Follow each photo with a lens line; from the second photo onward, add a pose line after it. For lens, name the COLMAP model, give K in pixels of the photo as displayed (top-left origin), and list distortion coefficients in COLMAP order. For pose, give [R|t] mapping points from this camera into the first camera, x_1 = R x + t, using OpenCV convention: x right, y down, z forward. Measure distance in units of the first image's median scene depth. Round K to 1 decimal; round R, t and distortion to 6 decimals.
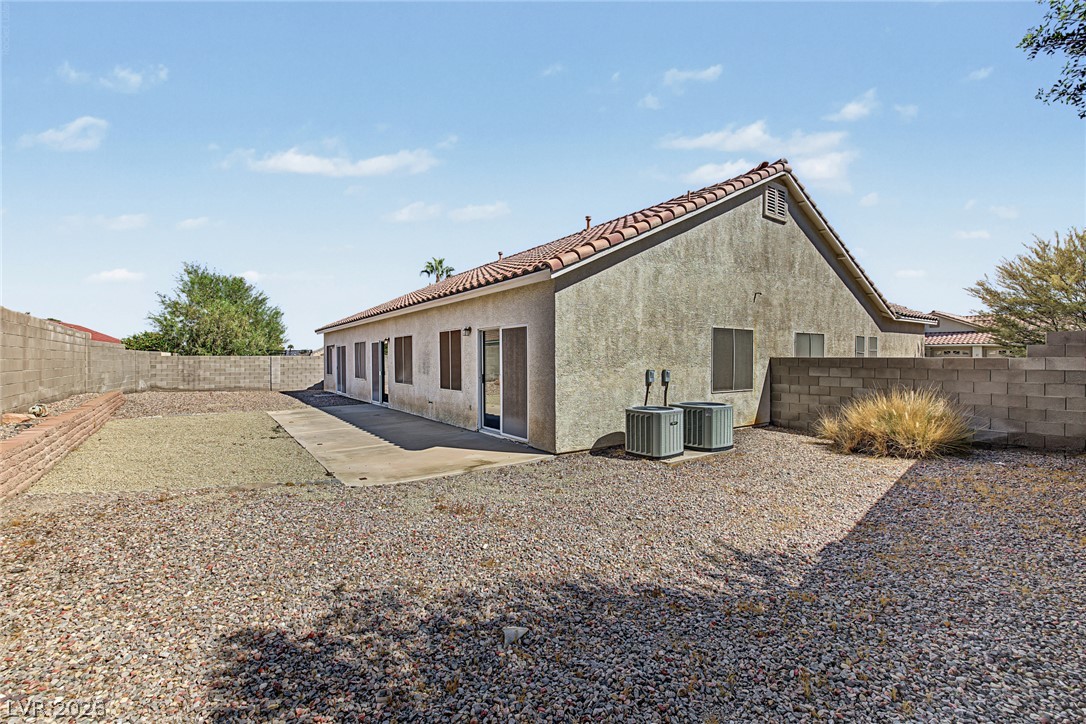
lens RADIAL K [[460.4, 0, 543.2], [0, 460.4, 361.9], [0, 0, 1]] dist [0.012911, -0.000599]
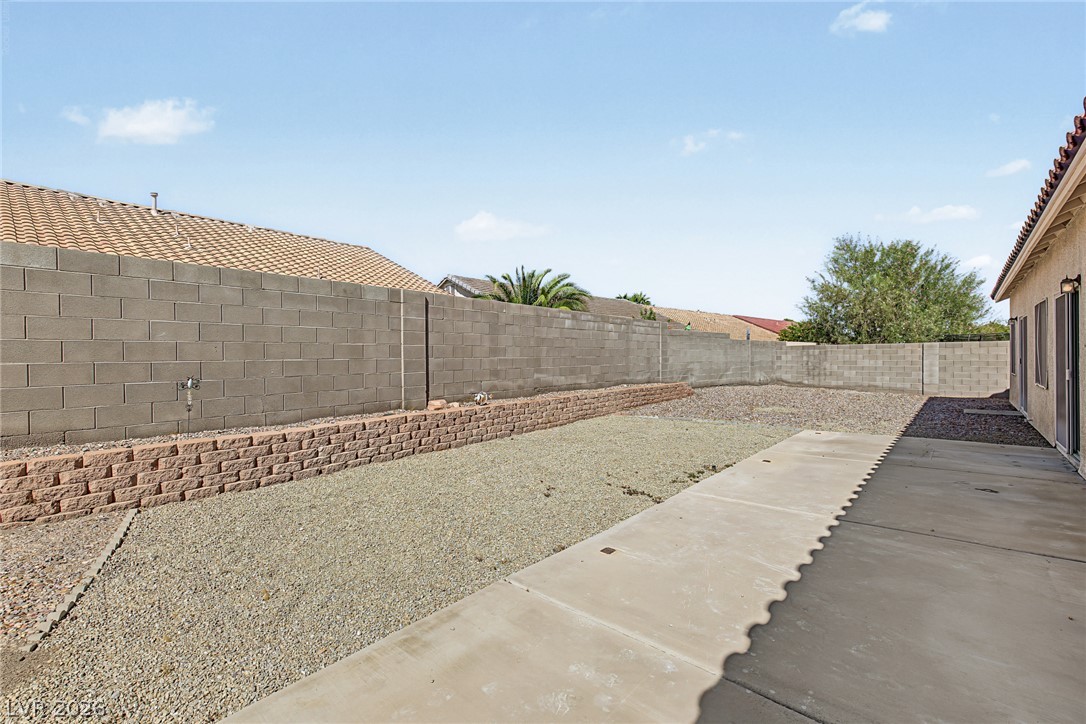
lens RADIAL K [[460.4, 0, 544.0], [0, 460.4, 358.1], [0, 0, 1]] dist [0.012911, -0.000599]
pose [[0.226852, 0.005516, -0.973914, -0.058070], [0.000587, 0.999983, 0.005801, 0.005159], [0.973929, -0.001887, 0.226845, 0.323081]]
